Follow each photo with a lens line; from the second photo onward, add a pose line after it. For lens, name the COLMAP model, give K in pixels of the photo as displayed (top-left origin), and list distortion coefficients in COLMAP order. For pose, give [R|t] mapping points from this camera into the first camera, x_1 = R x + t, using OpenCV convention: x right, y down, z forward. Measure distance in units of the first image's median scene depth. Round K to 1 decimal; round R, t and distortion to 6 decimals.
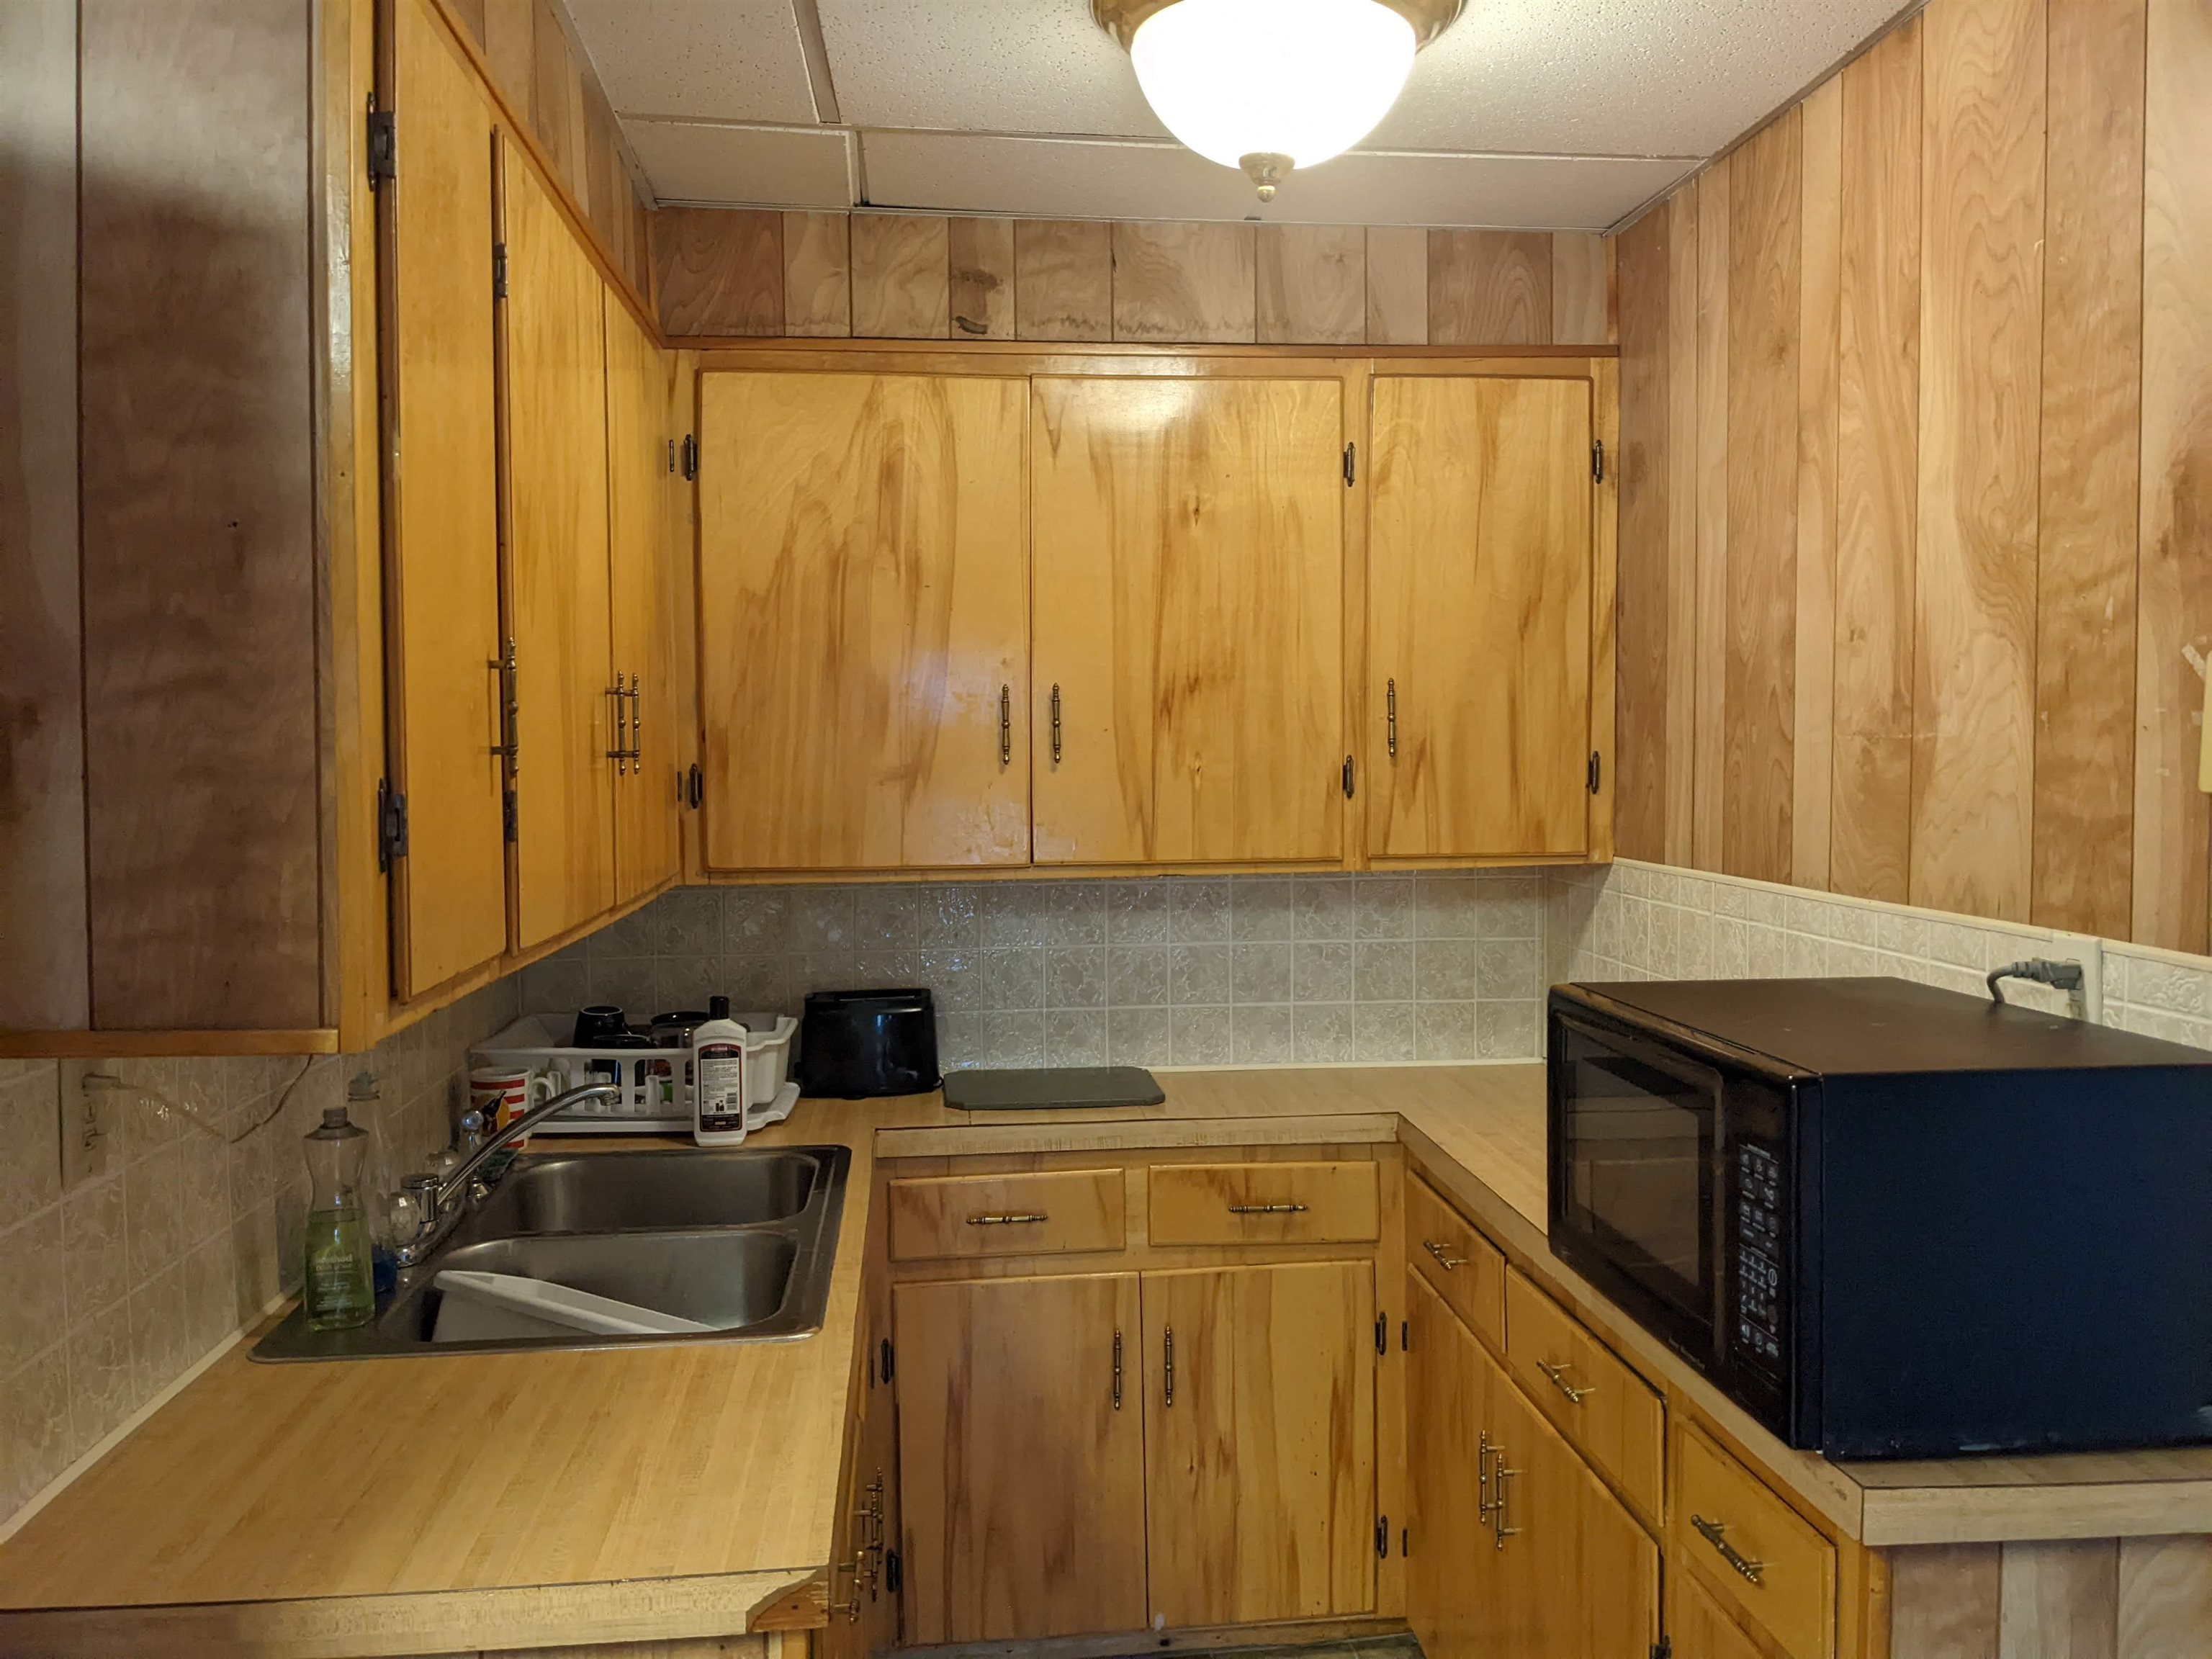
lens RADIAL K [[1747.5, 0, 1109.1], [0, 1747.5, 822.3], [0, 0, 1]] dist [-0.001370, -0.030392]
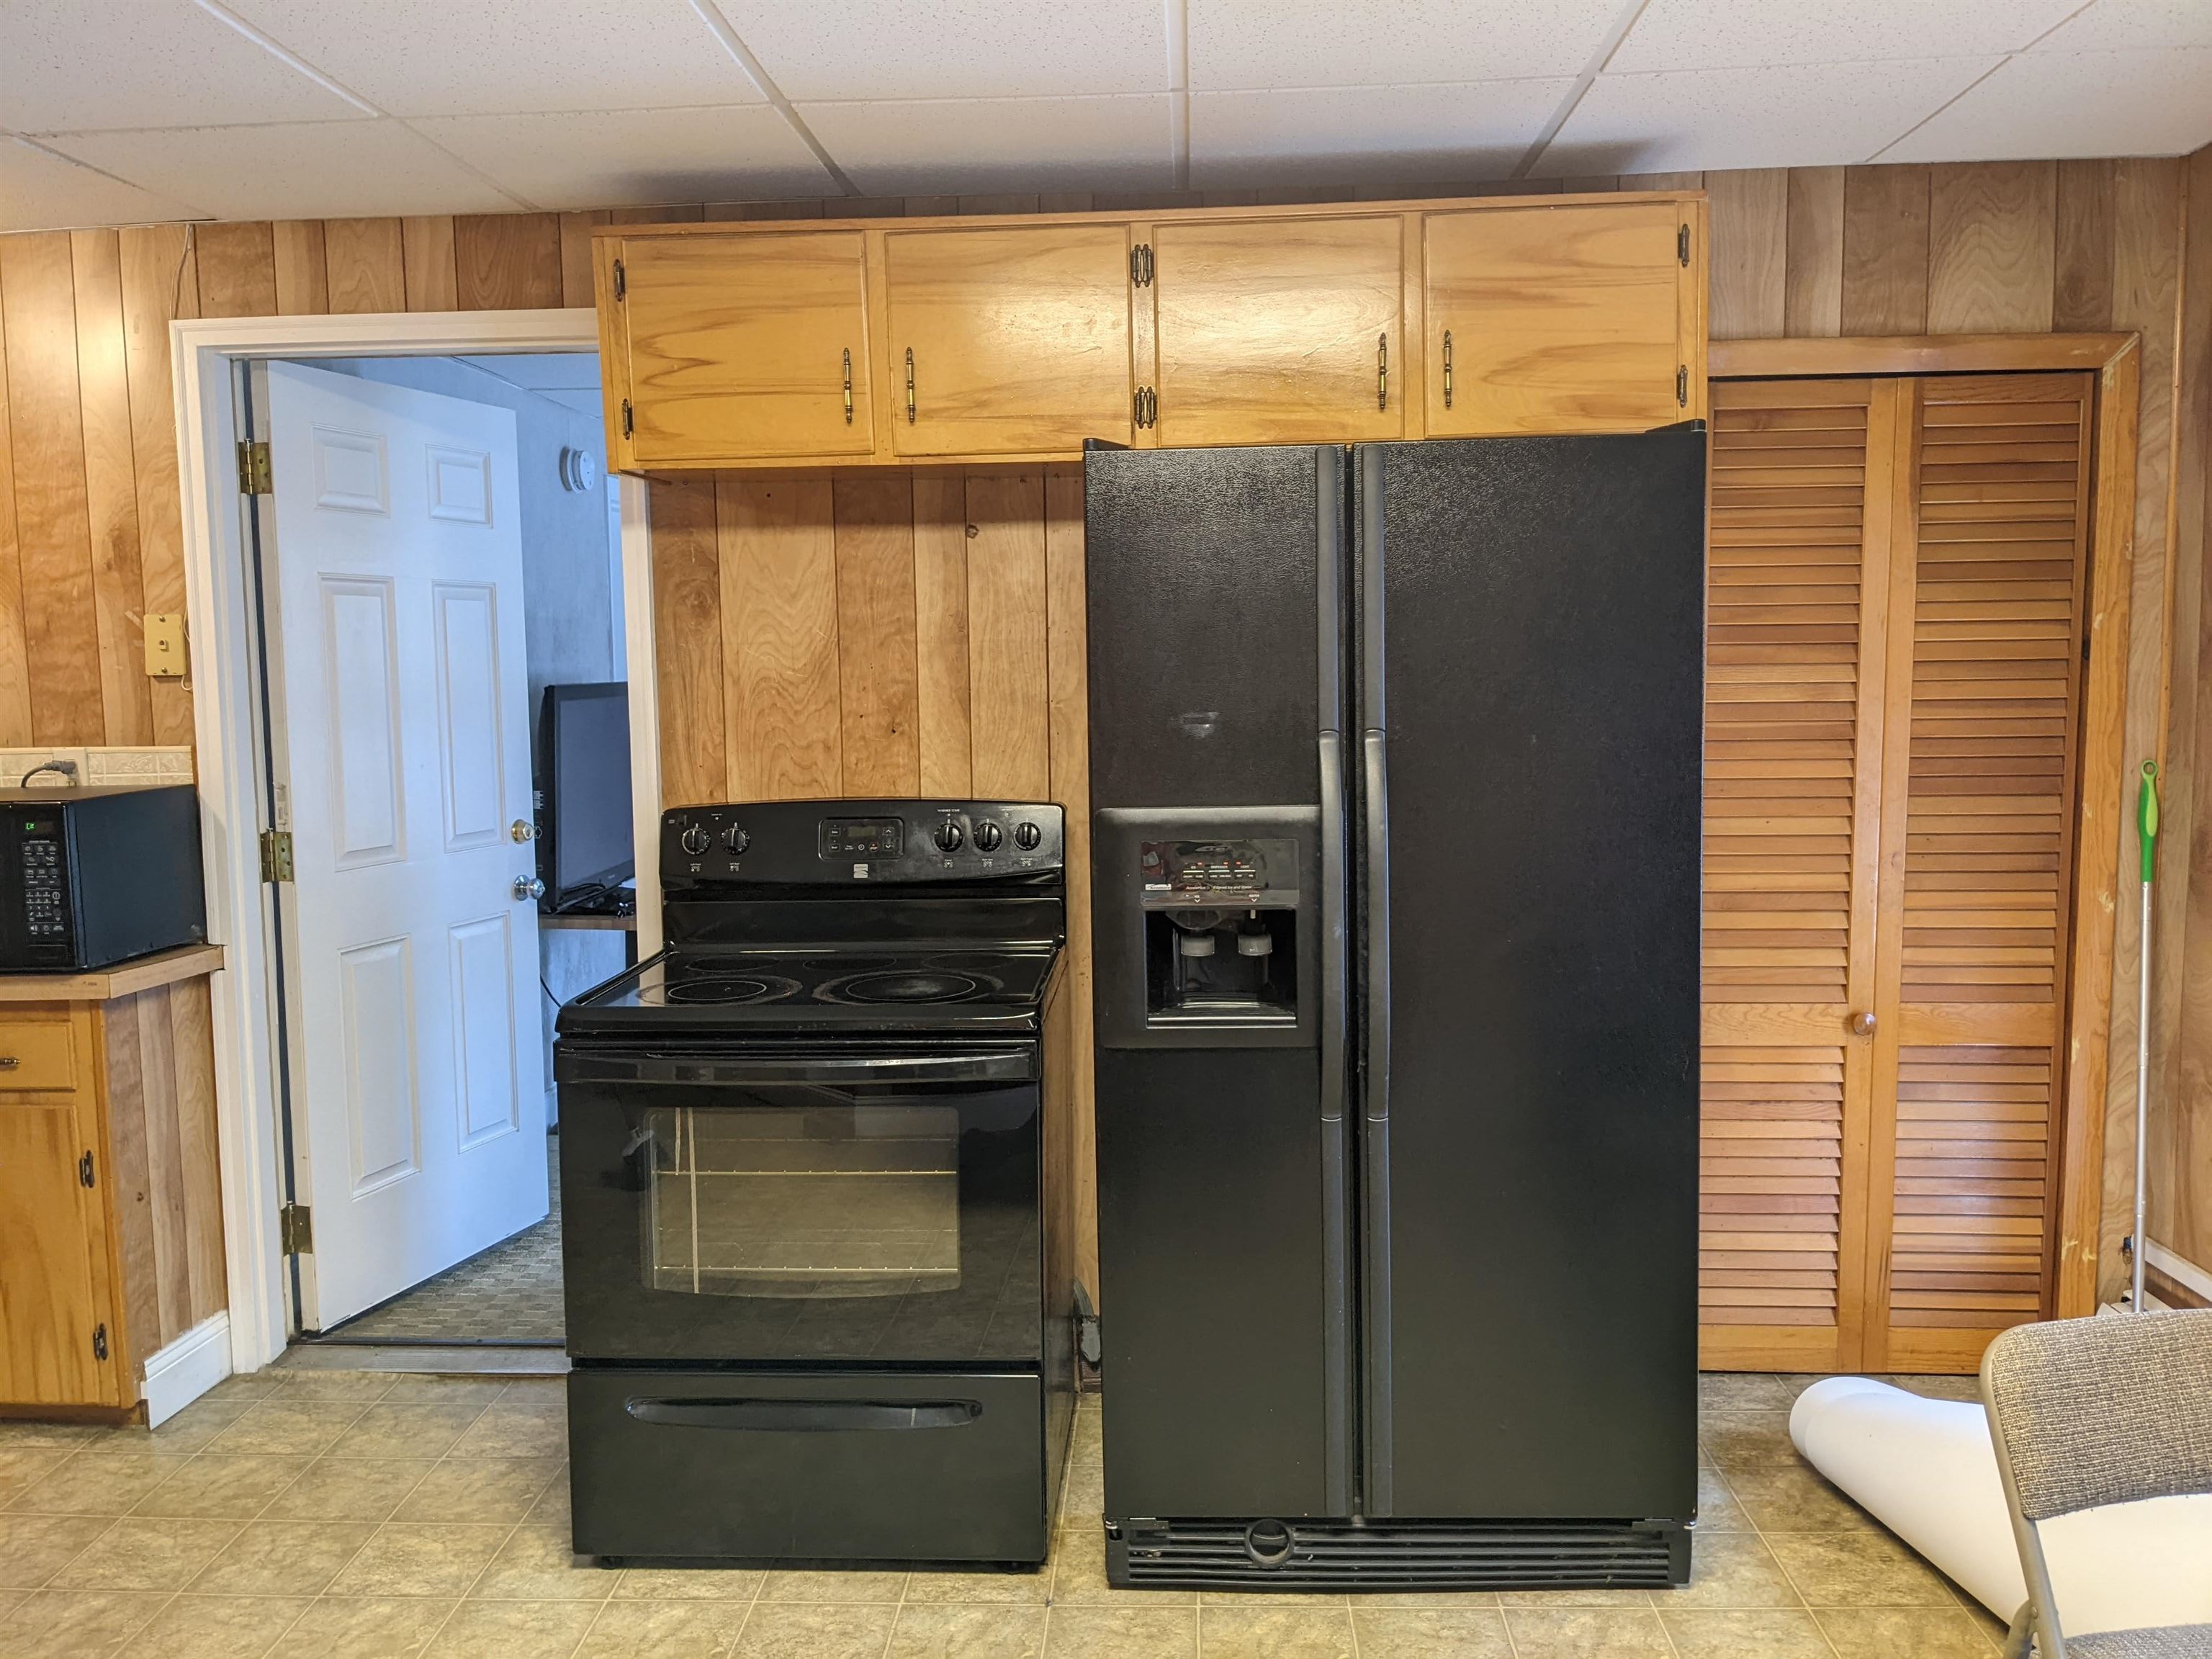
lens RADIAL K [[1747.5, 0, 1105.5], [0, 1747.5, 826.2], [0, 0, 1]] dist [-0.001370, -0.030392]
pose [[0.169754, -0.089908, 0.981377, -1.301485], [0.057915, 0.995019, 0.081140, 0.061535], [-0.983783, 0.043063, 0.174116, -0.588185]]
